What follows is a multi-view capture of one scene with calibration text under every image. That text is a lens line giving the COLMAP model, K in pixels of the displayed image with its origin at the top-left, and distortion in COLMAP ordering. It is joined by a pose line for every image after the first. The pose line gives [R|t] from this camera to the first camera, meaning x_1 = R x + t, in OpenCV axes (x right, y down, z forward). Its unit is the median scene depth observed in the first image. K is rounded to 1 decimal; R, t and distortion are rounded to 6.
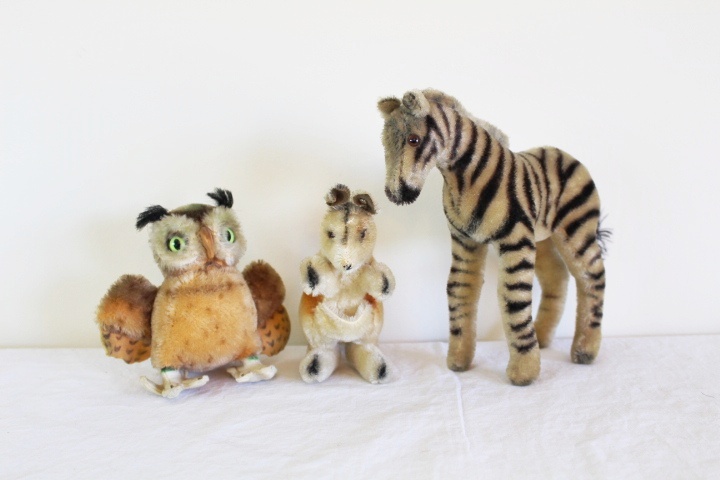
lens RADIAL K [[797.7, 0, 360.0], [0, 797.7, 240.0], [0, 0, 1]] dist [-0.096673, -0.002190]
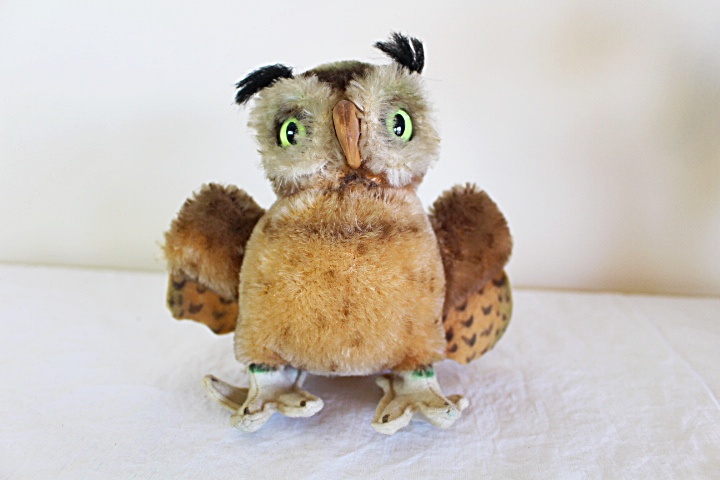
lens RADIAL K [[514.1, 0, 360.0], [0, 514.1, 240.0], [0, 0, 1]] dist [-0.128544, -0.000220]
pose [[0.898171, 0.146769, -0.414425, -0.049725], [-0.090612, 0.984192, 0.152170, 0.018912], [0.430208, -0.099123, 0.897271, 0.724256]]
